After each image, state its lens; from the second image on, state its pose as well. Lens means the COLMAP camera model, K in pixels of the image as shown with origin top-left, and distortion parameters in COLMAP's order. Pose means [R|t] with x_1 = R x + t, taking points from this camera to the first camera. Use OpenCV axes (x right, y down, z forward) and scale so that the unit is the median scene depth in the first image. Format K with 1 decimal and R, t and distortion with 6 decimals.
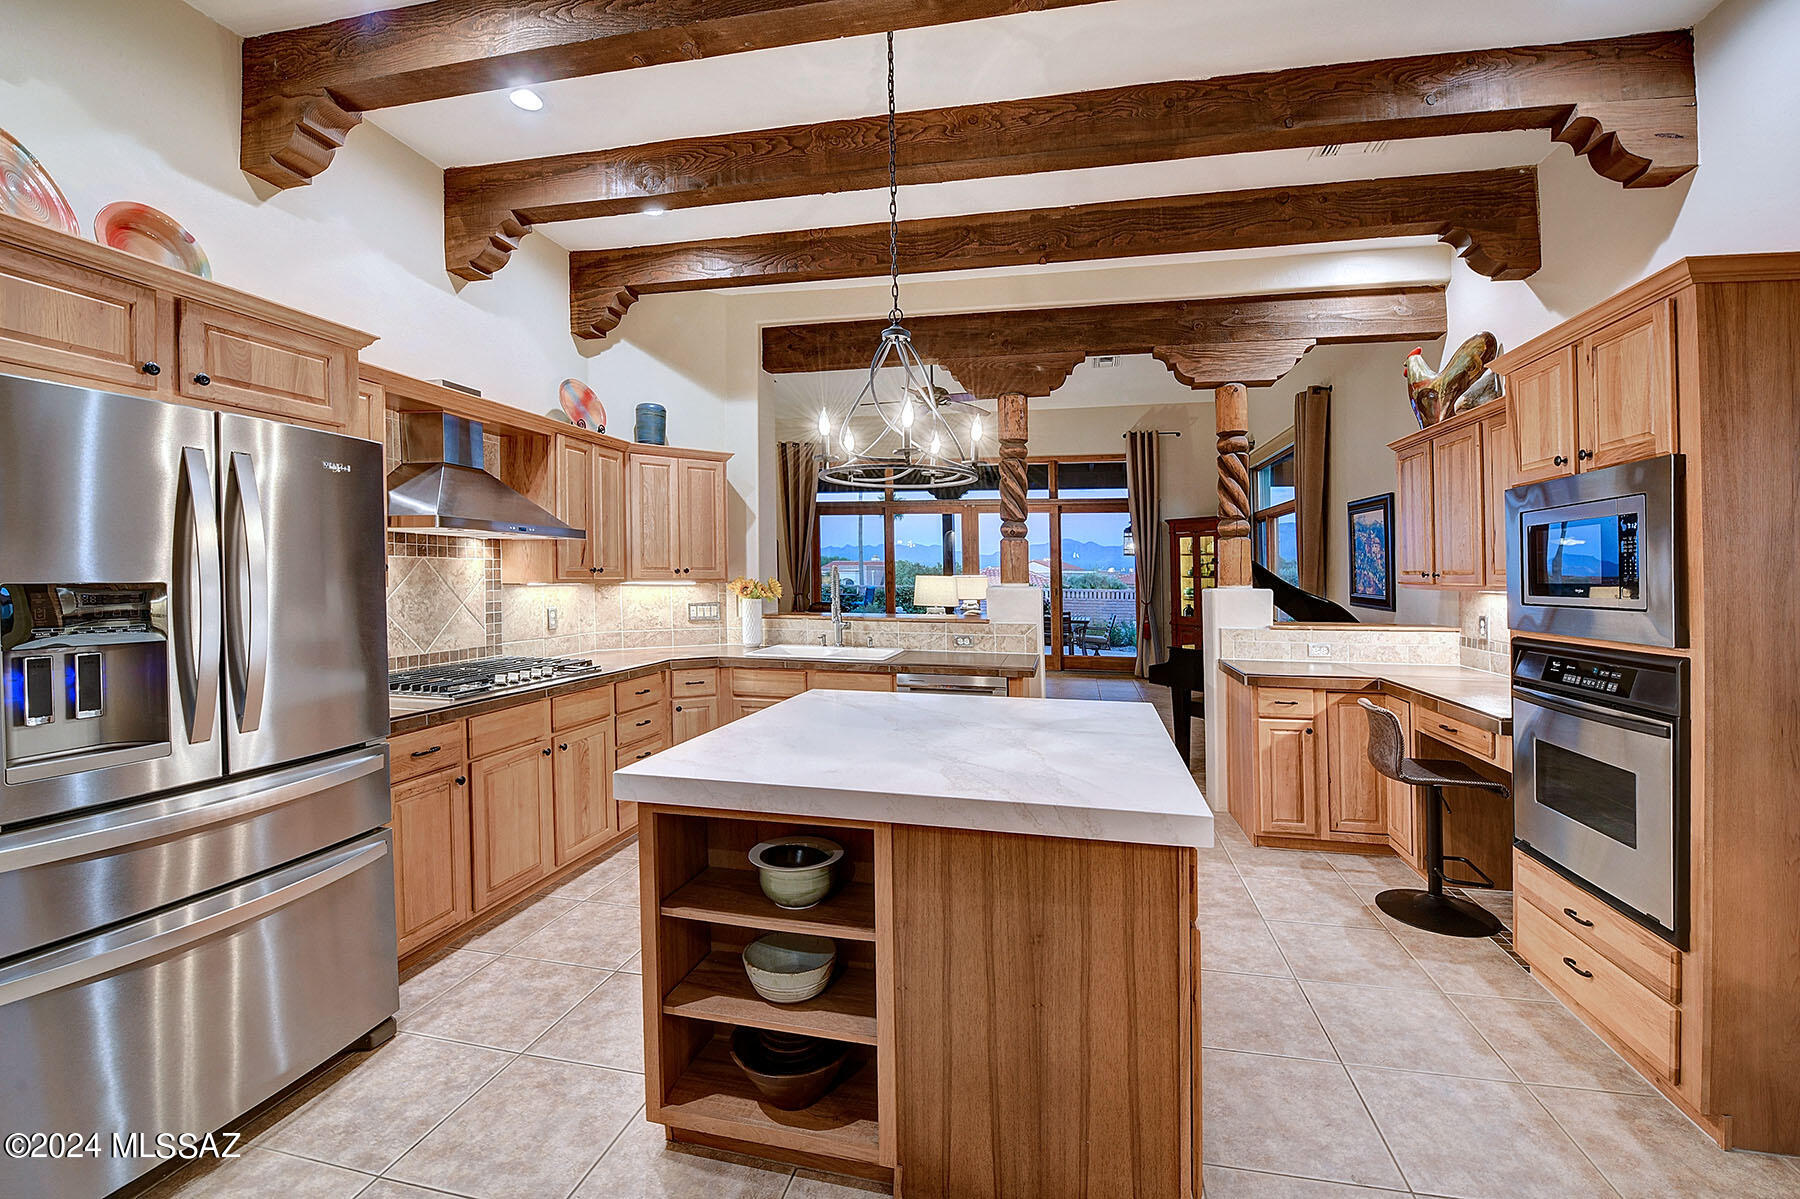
lens RADIAL K [[742.6, 0, 920.2], [0, 742.6, 554.1], [0, 0, 1]] dist [-0.015492, -0.001878]
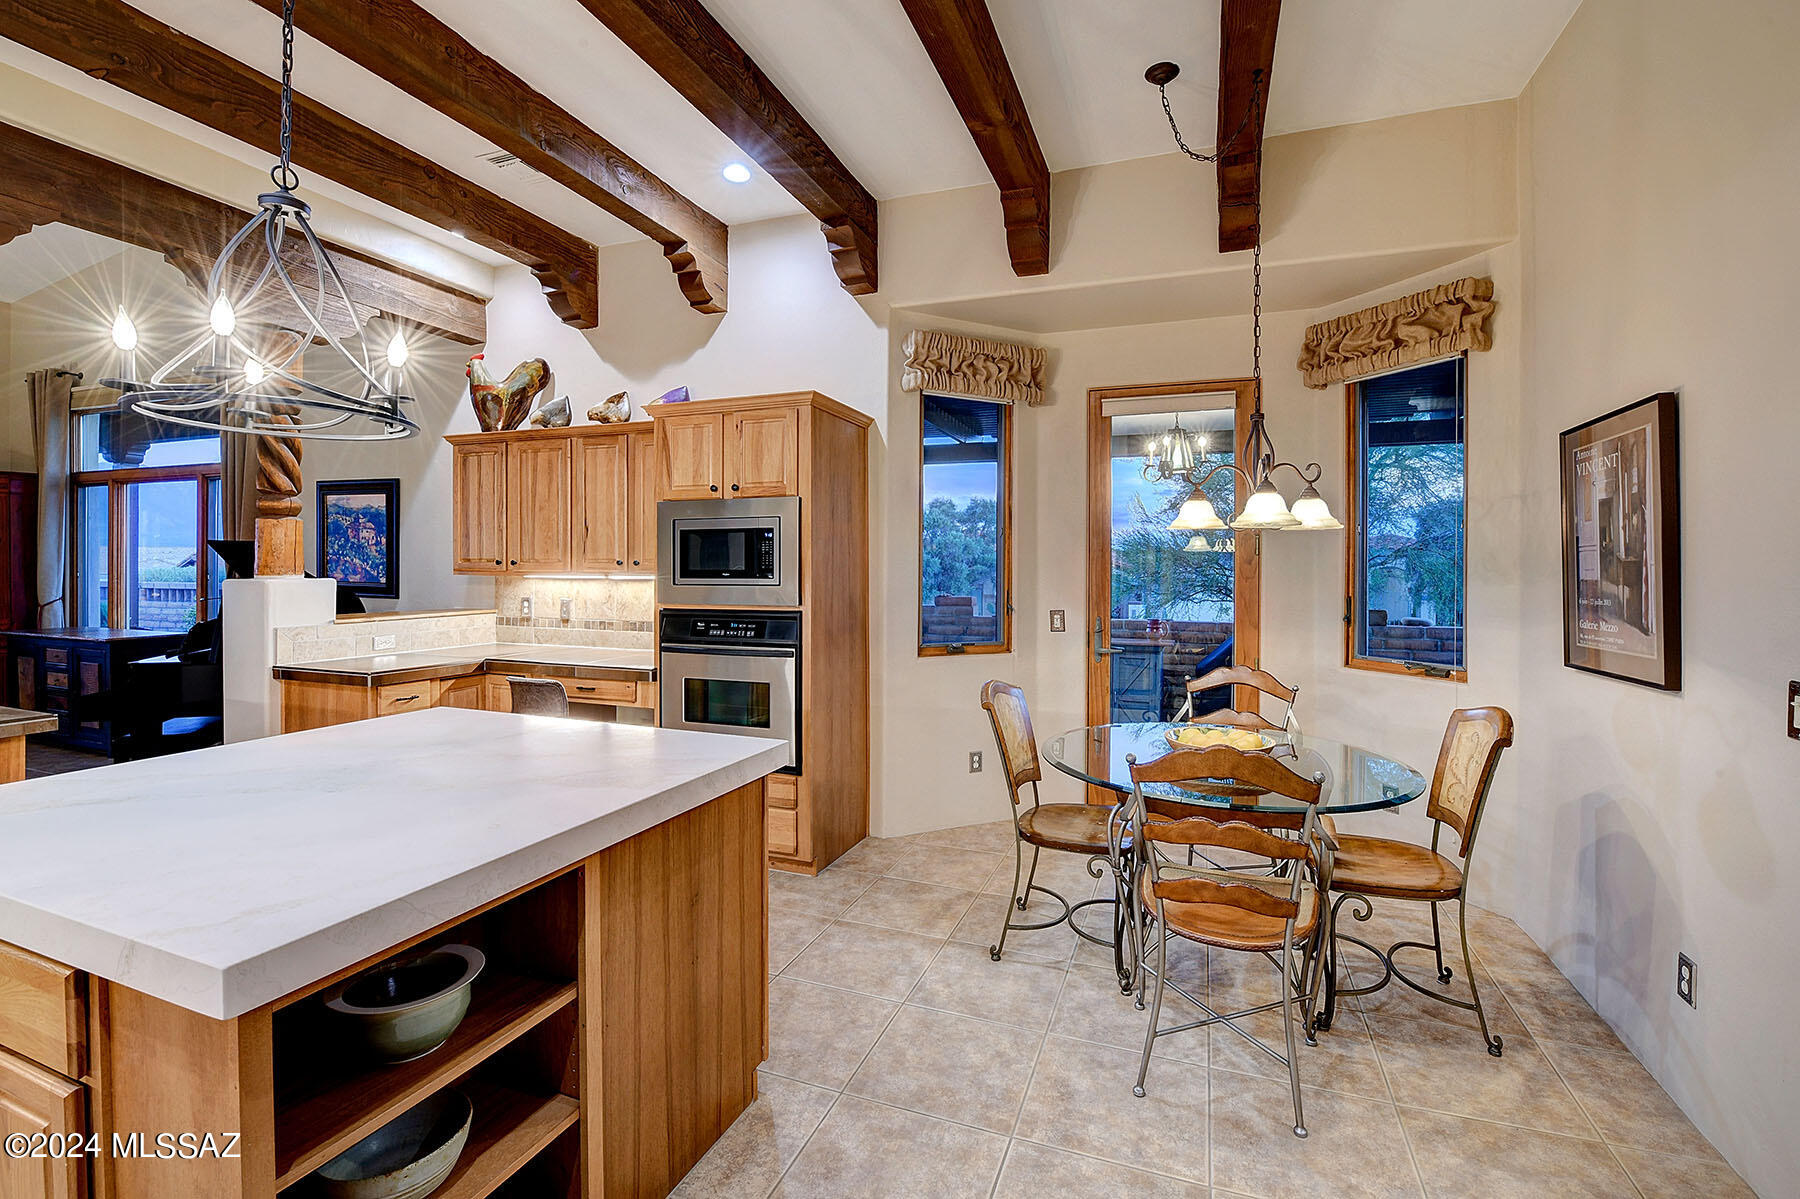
lens RADIAL K [[779.2, 0, 928.2], [0, 779.2, 515.8], [0, 0, 1]] dist [-0.010351, -0.000839]
pose [[0.137061, 0.055200, 0.989023, -0.498162], [-0.028889, 0.998244, -0.051711, -0.000559], [-0.990141, -0.021484, 0.138415, 0.259357]]
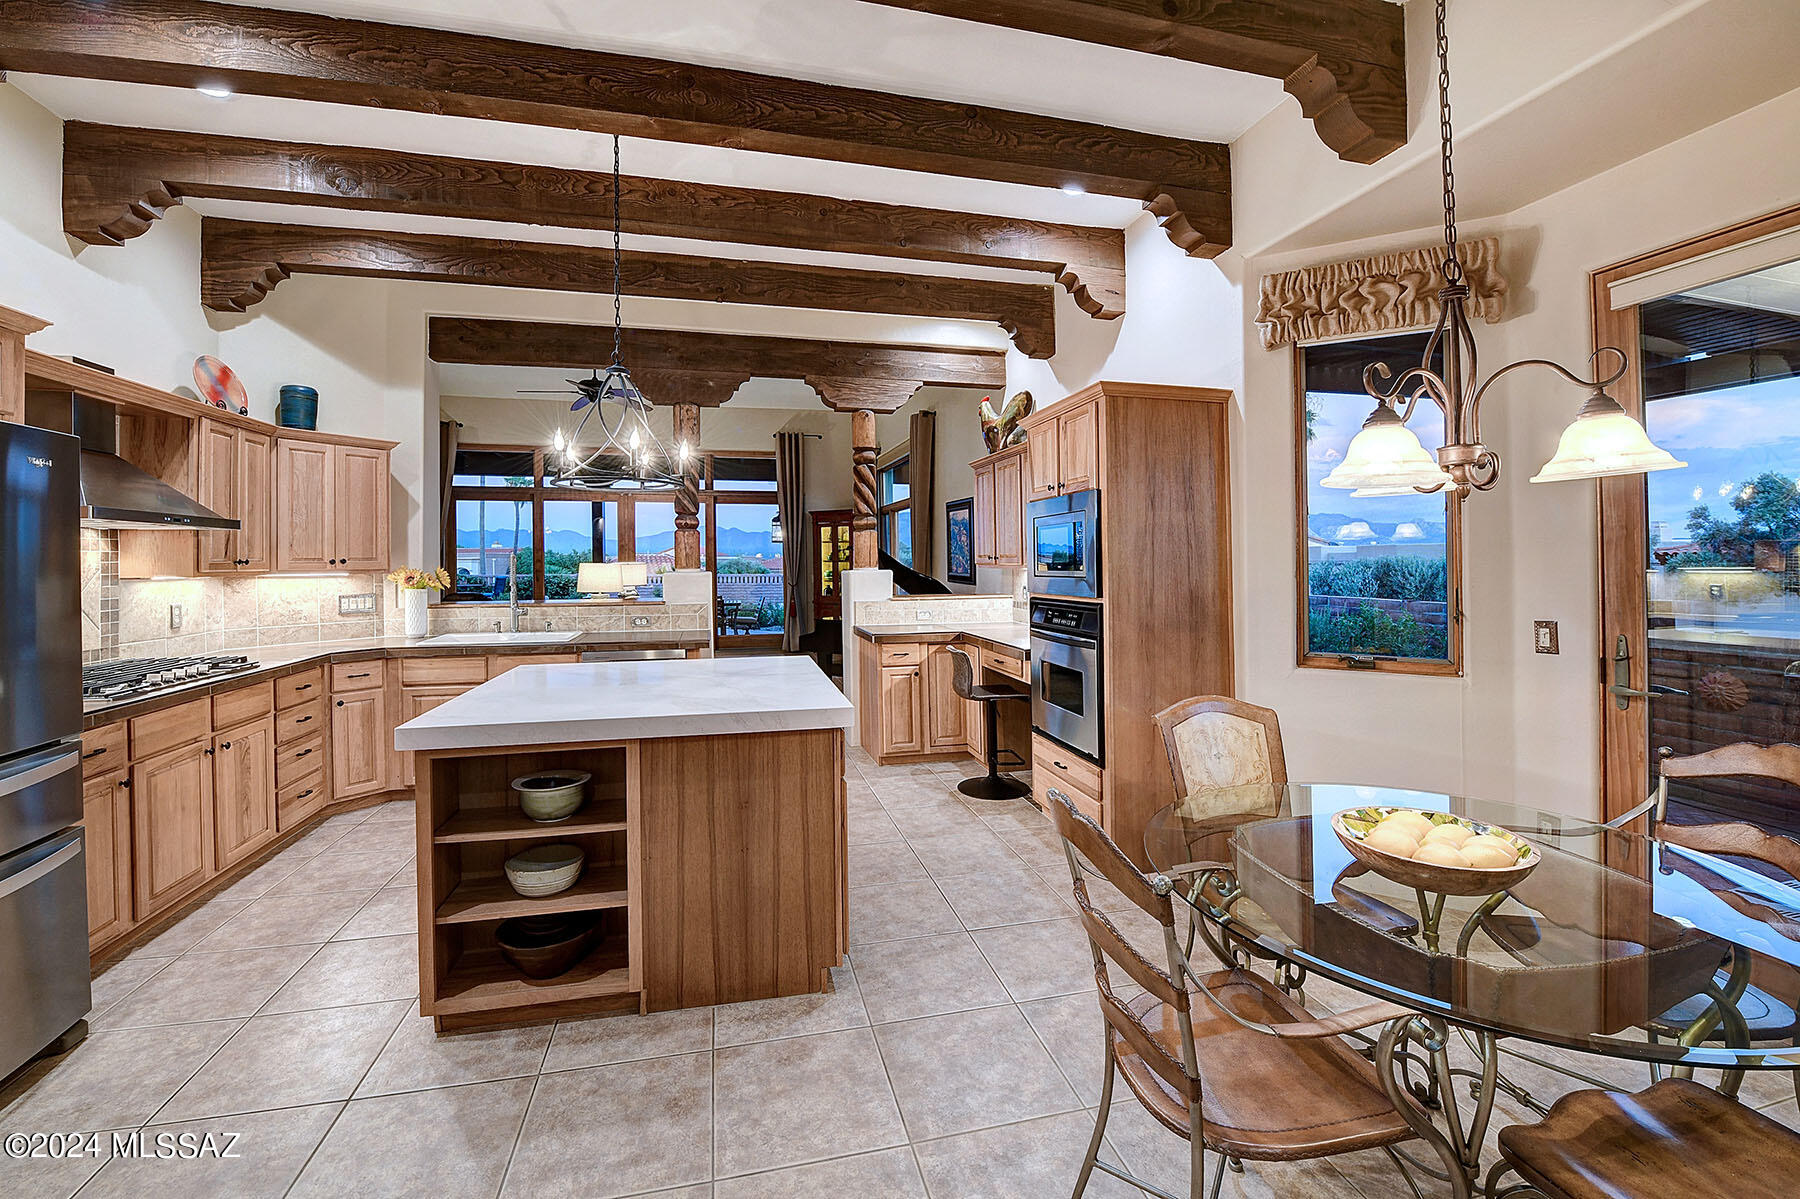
lens RADIAL K [[742.6, 0, 906.4], [0, 742.6, 506.8], [0, 0, 1]] dist [-0.015492, -0.001878]
pose [[0.897502, 0.018604, 0.440618, -0.112335], [0.000879, 0.999032, -0.043972, -0.008564], [-0.441010, 0.039852, 0.896617, -0.263583]]
